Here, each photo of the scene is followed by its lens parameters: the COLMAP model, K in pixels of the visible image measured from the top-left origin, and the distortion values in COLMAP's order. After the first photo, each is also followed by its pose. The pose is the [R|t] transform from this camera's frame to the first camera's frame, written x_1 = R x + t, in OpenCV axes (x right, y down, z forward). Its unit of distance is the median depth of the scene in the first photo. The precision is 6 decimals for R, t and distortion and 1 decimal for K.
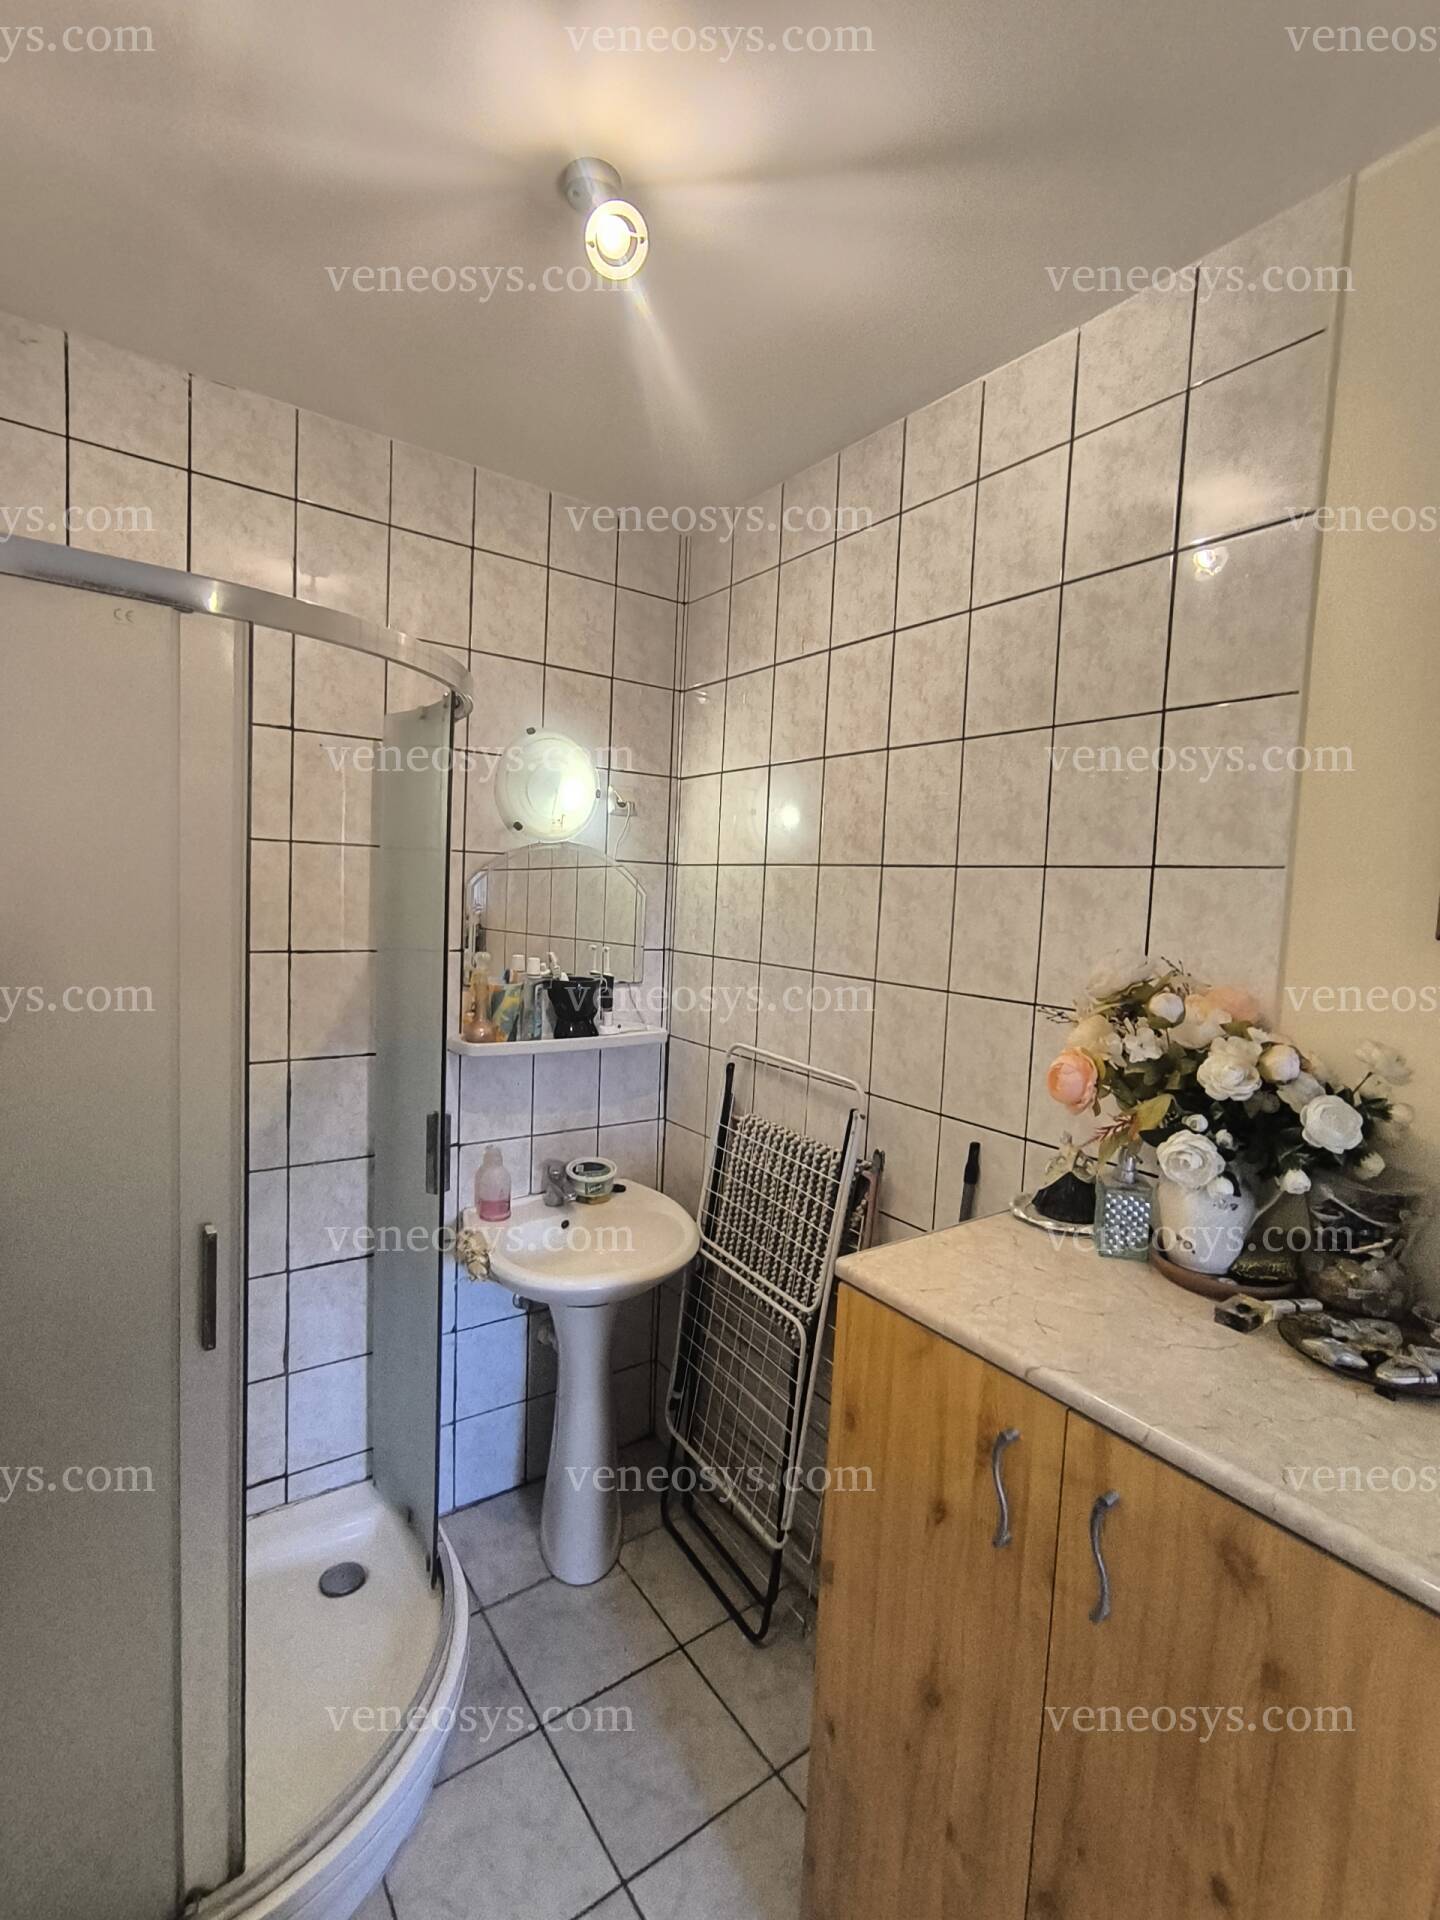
lens RADIAL K [[878.5, 0, 718.7], [0, 878.5, 951.4], [0, 0, 1]] dist [-0.044923, 0.026418]
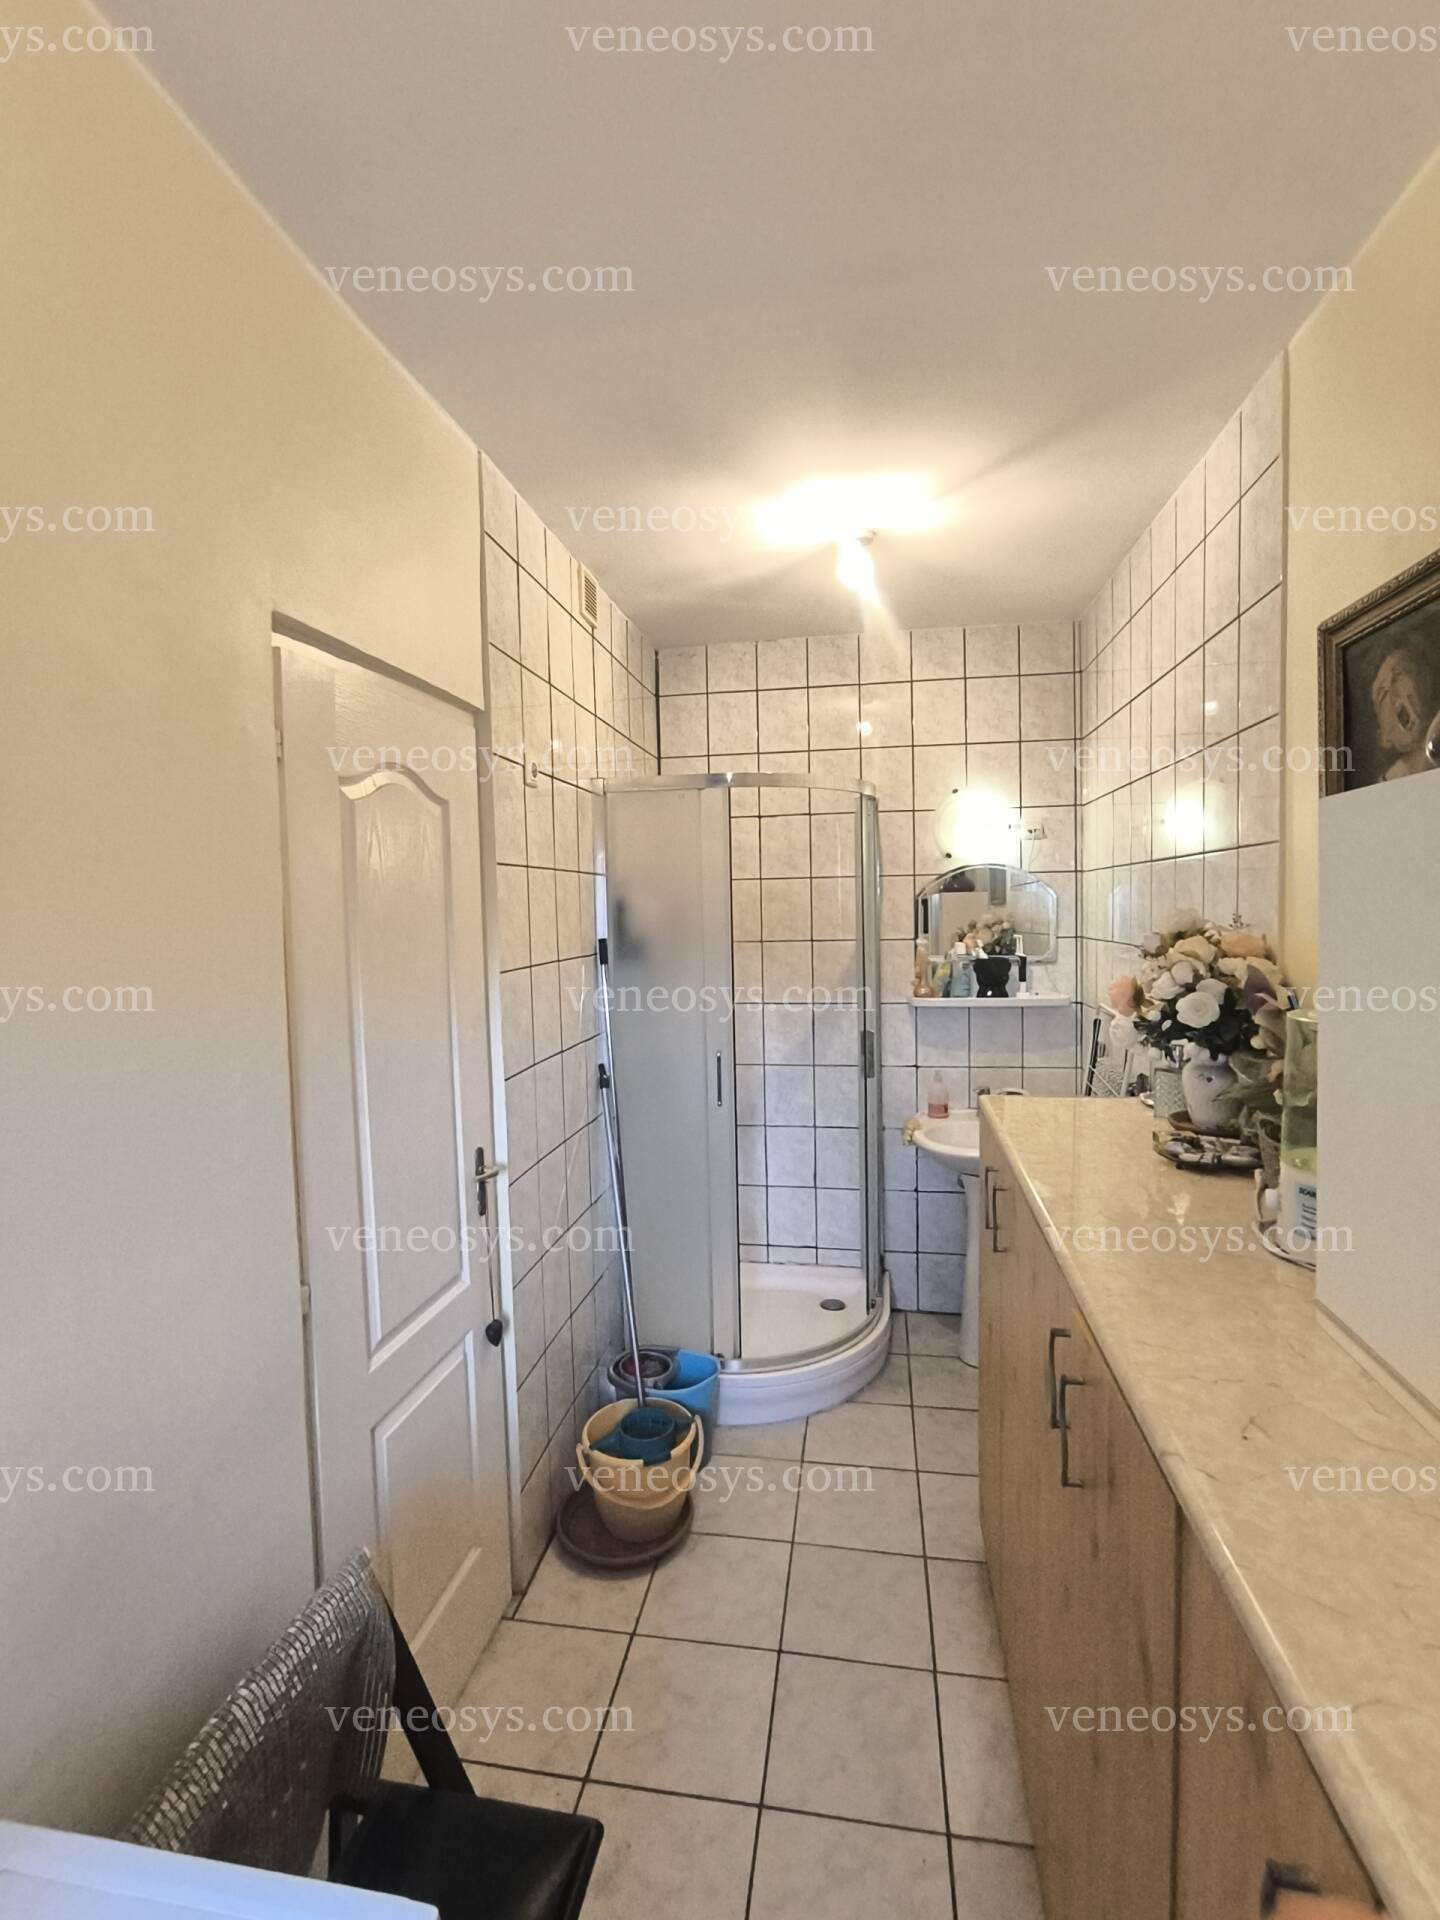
lens RADIAL K [[878.5, 0, 718.7], [0, 878.5, 951.4], [0, 0, 1]] dist [-0.044923, 0.026418]
pose [[0.697725, -0.022391, -0.716016, 0.553415], [0.001825, 0.999564, -0.029479, 0.063289], [0.716363, 0.019262, 0.697461, -0.318942]]
